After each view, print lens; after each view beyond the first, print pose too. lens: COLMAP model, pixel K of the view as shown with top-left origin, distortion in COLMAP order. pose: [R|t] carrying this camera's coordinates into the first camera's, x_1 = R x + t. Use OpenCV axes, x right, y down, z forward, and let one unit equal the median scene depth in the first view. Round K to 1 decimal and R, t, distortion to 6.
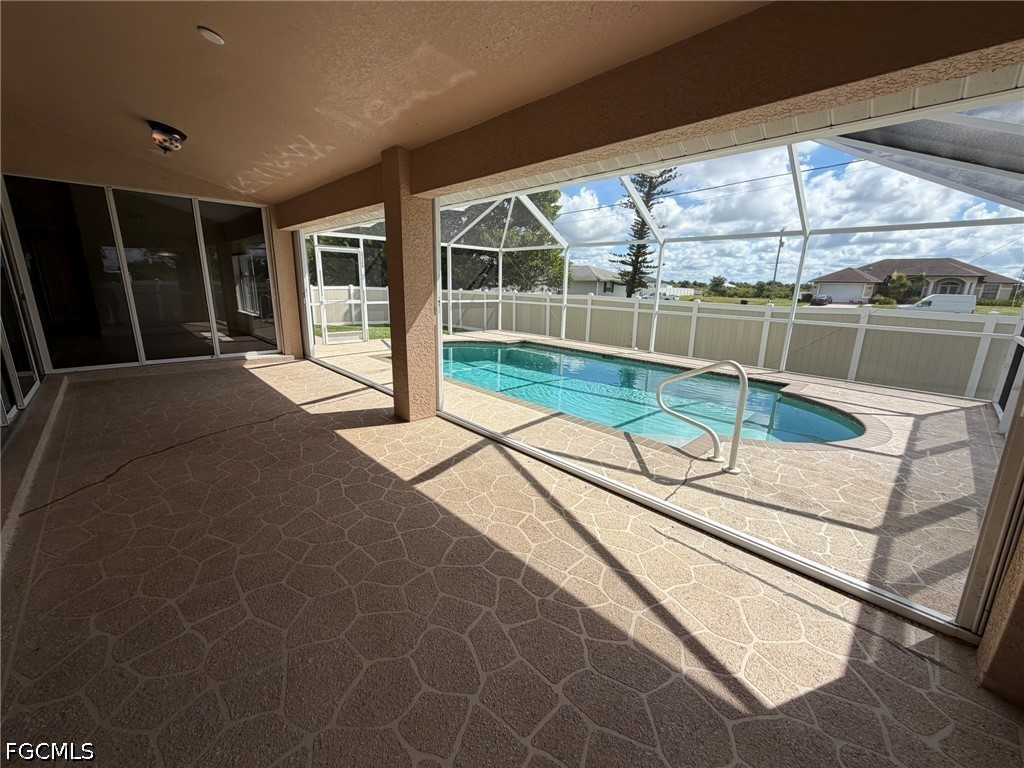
lens RADIAL K [[401.8, 0, 512.0], [0, 401.8, 384.0], [0, 0, 1]] dist [-0.000835, 0.000085]
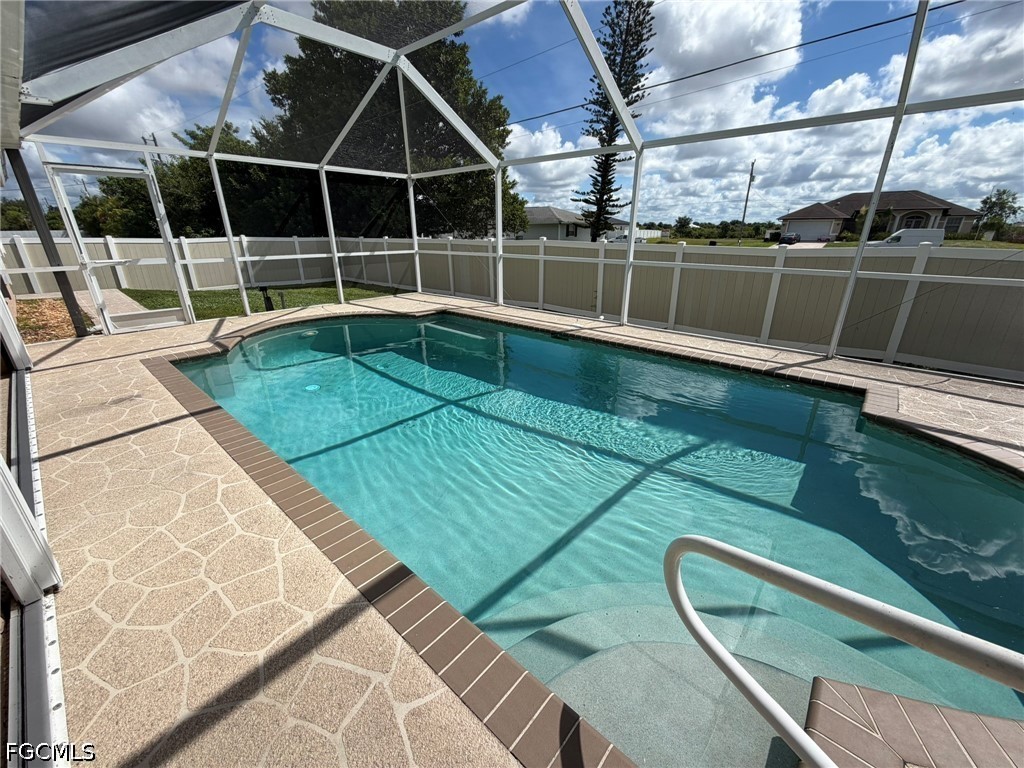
lens RADIAL K [[410.2, 0, 510.5], [0, 410.2, 385.2], [0, 0, 1]] dist [0.000895, 0.000052]
pose [[0.995900, -0.054194, 0.072426, 0.021730], [0.045317, 0.991854, 0.119046, -0.014627], [-0.078288, -0.115276, 0.990244, 0.068529]]
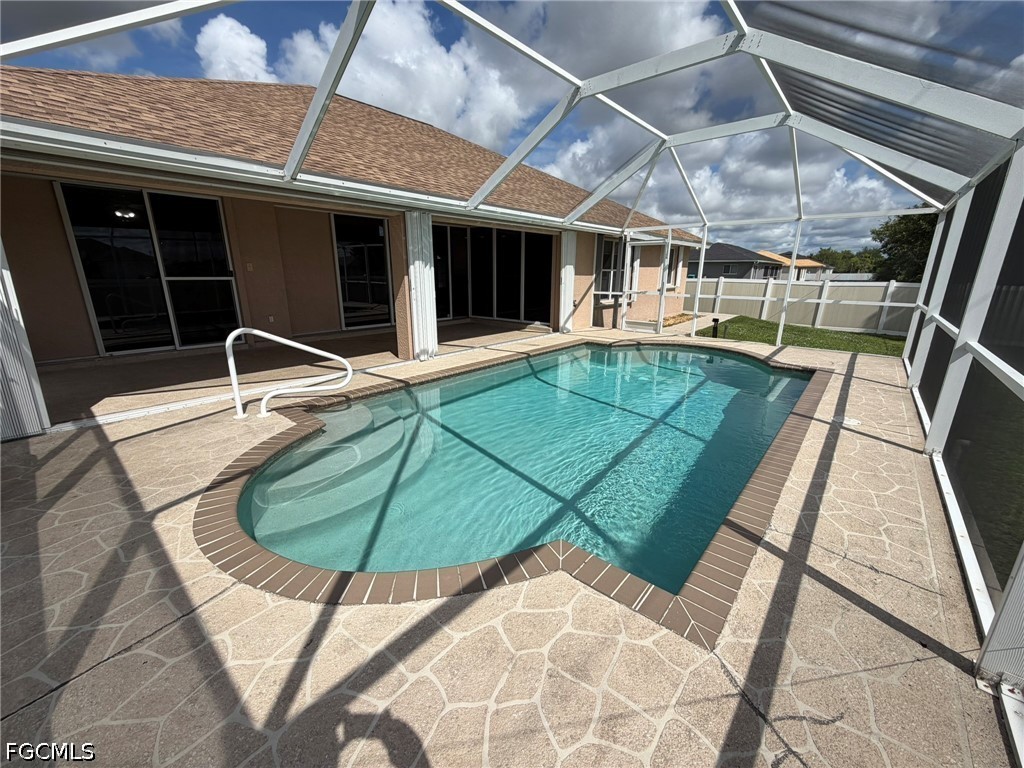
lens RADIAL K [[410.2, 0, 510.5], [0, 410.2, 385.2], [0, 0, 1]] dist [0.000895, 0.000052]
pose [[0.099796, 0.248416, -0.963499, 0.136260], [-0.246682, 0.944279, 0.217910, -0.026326], [0.963944, 0.215931, 0.155515, 0.119057]]
